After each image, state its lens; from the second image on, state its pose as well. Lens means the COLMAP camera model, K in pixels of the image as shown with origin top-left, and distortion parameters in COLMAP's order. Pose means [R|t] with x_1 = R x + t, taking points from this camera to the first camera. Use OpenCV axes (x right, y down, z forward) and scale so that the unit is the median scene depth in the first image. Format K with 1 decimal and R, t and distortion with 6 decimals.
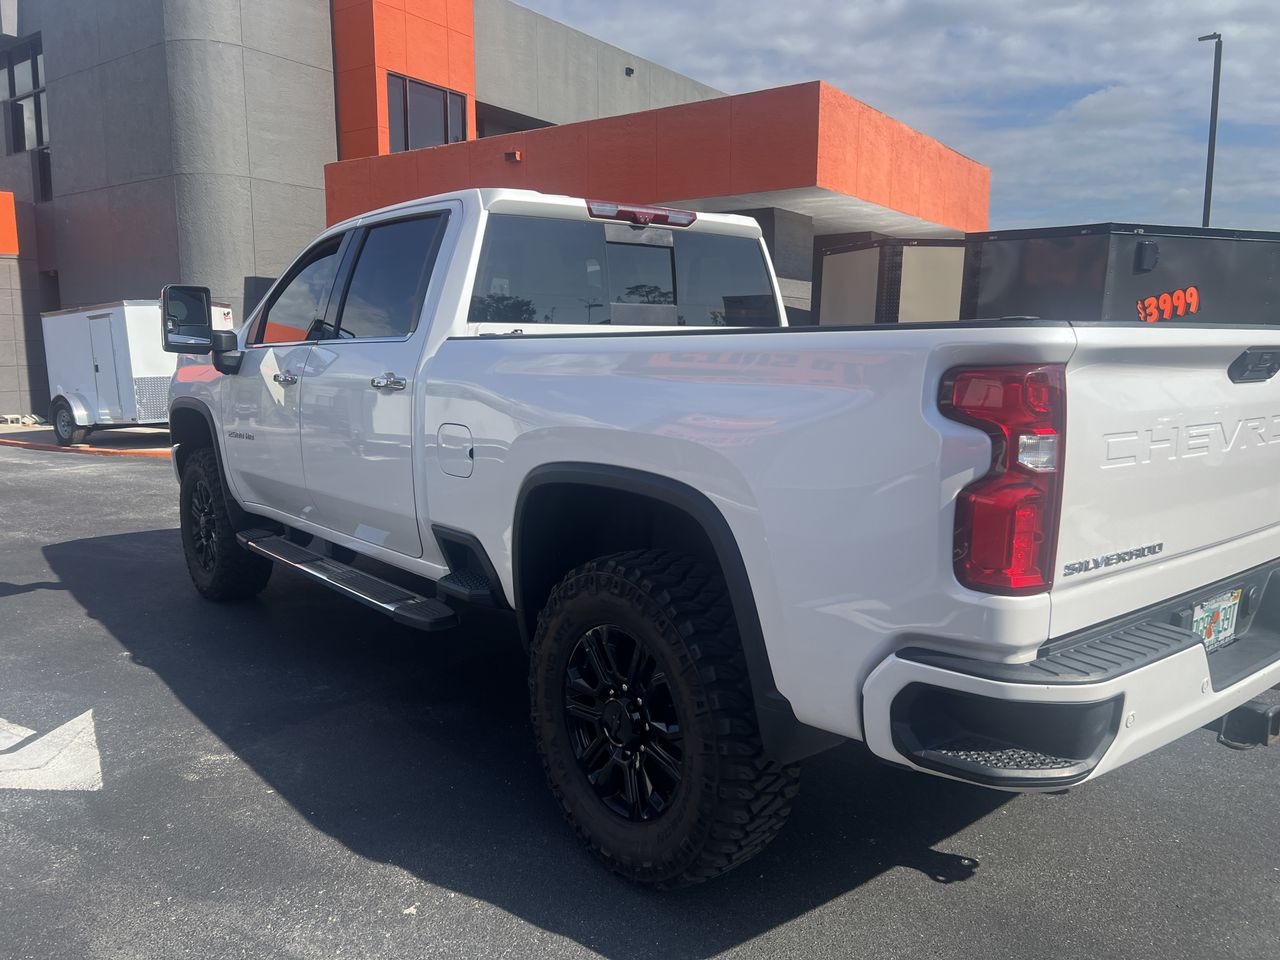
lens RADIAL K [[964.5, 0, 644.5], [0, 964.5, 489.6], [0, 0, 1]] dist [0.026991, -0.030159]
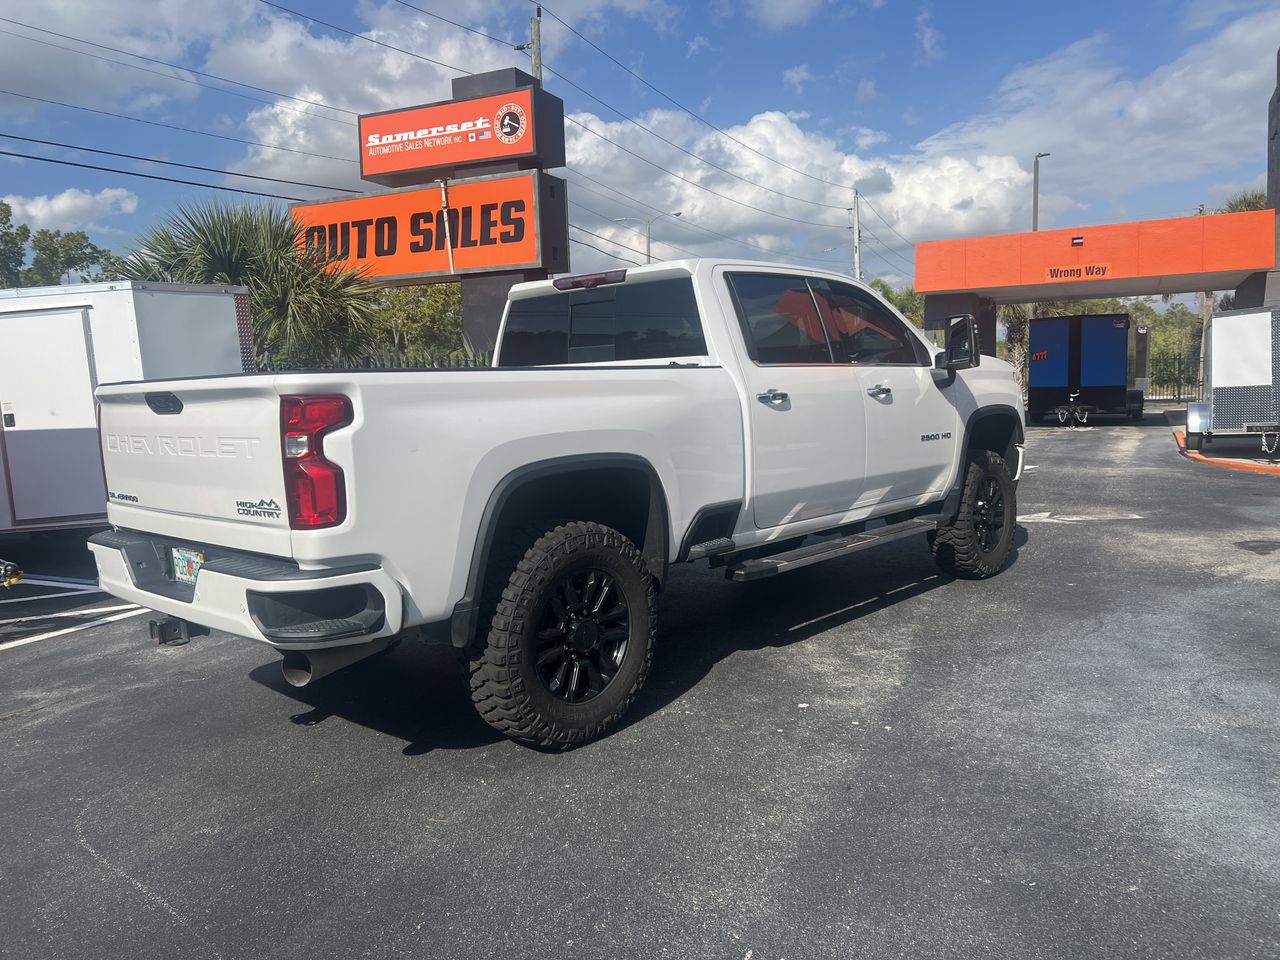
lens RADIAL K [[964.5, 0, 642.8], [0, 964.5, 475.6], [0, 0, 1]] dist [0.026991, -0.030159]
pose [[0.139249, 0.087776, -0.986359, 1.385979], [-0.103544, 0.991894, 0.073651, -0.125477], [0.984829, 0.091875, 0.147209, 0.922920]]
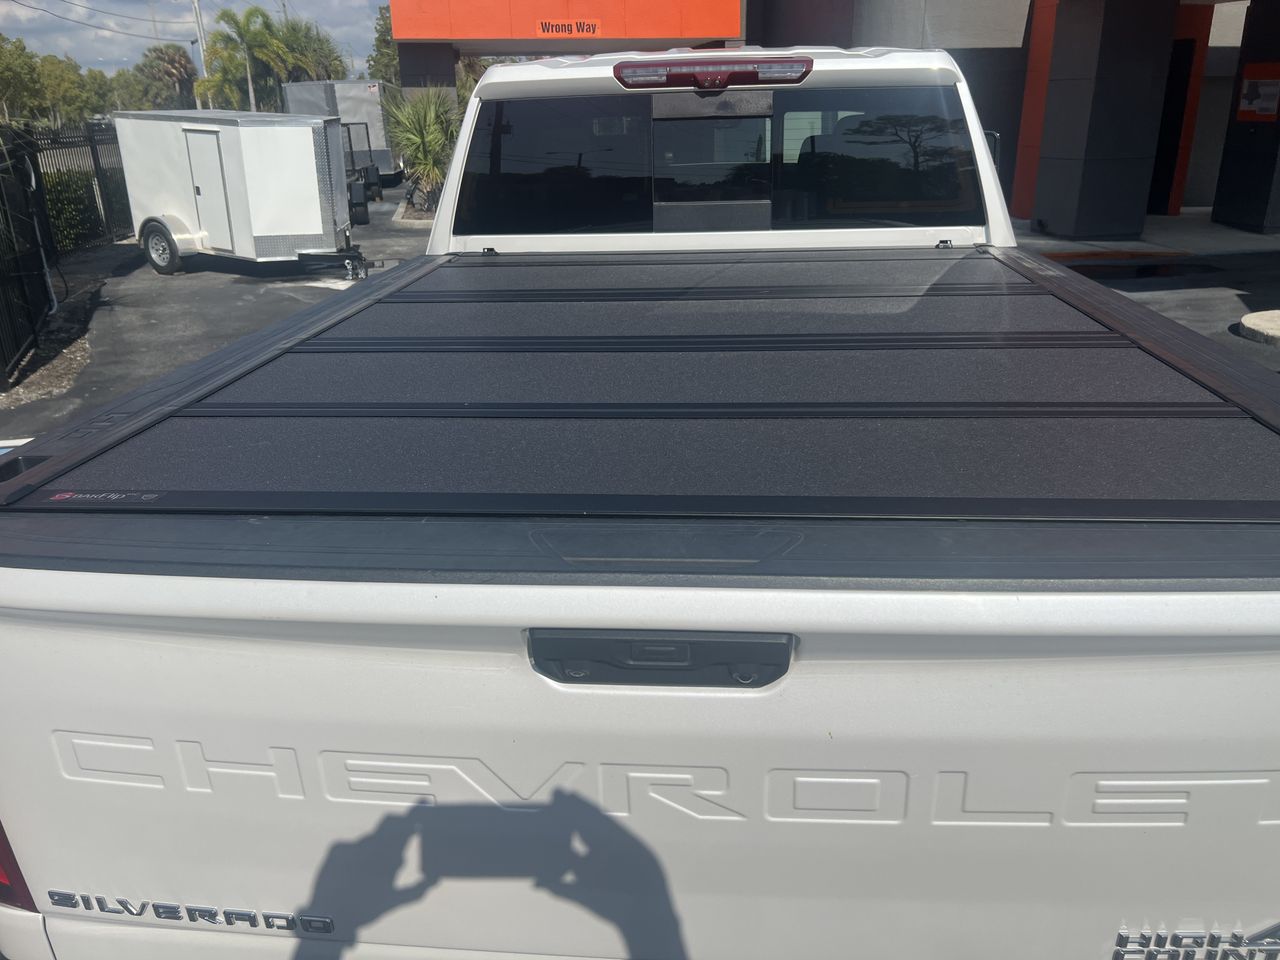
lens RADIAL K [[964.5, 0, 639.7], [0, 964.5, 488.2], [0, 0, 1]] dist [0.026991, -0.030159]
pose [[0.709328, 0.242179, -0.661969, 0.517965], [-0.077490, 0.960225, 0.268261, -0.183120], [0.700607, -0.138990, 0.699880, 0.430761]]
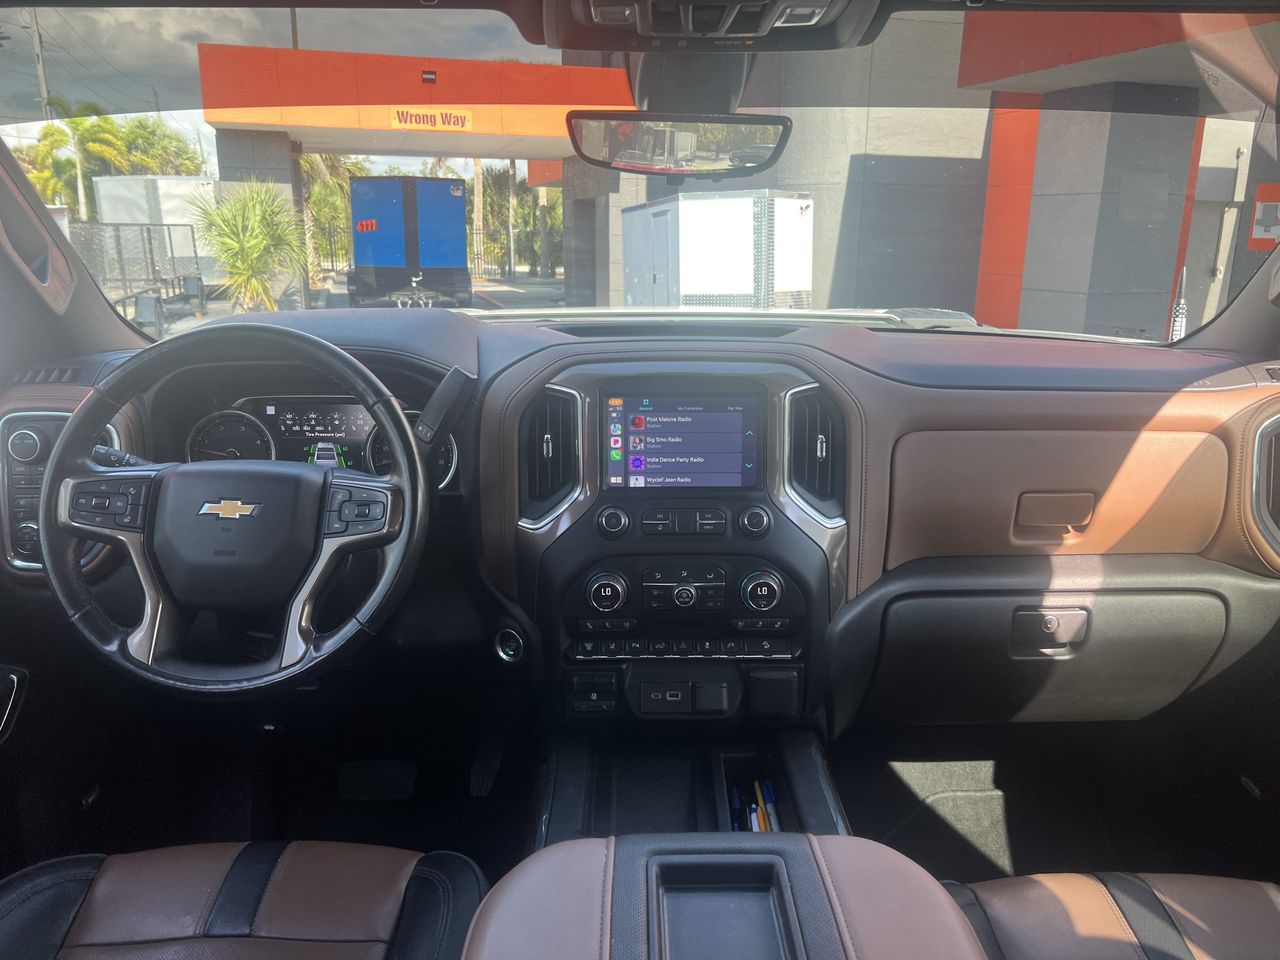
lens RADIAL K [[964.5, 0, 641.0], [0, 964.5, 473.1], [0, 0, 1]] dist [0.026991, -0.030159]
pose [[0.780699, 0.160027, -0.604070, -0.195772], [-0.095876, 0.985883, 0.137265, -0.262538], [0.617509, -0.049247, 0.785021, 1.229661]]
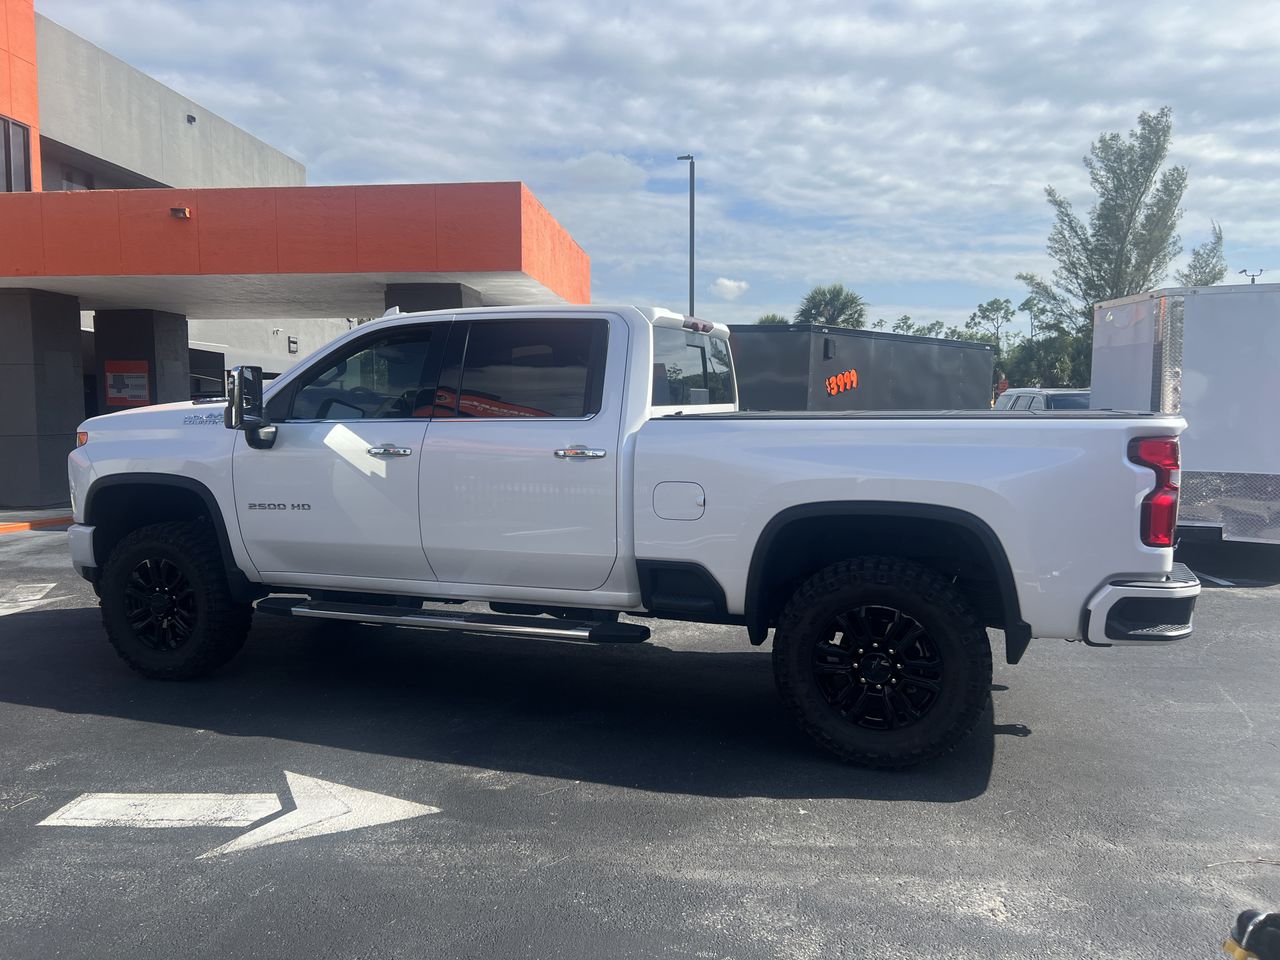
lens RADIAL K [[964.5, 0, 635.7], [0, 964.5, 477.8], [0, 0, 1]] dist [0.026991, -0.030159]
pose [[0.866375, -0.041466, 0.497670, -0.787883], [0.074173, 0.996178, -0.046122, -0.013534], [-0.493855, 0.076873, 0.866140, -0.123199]]
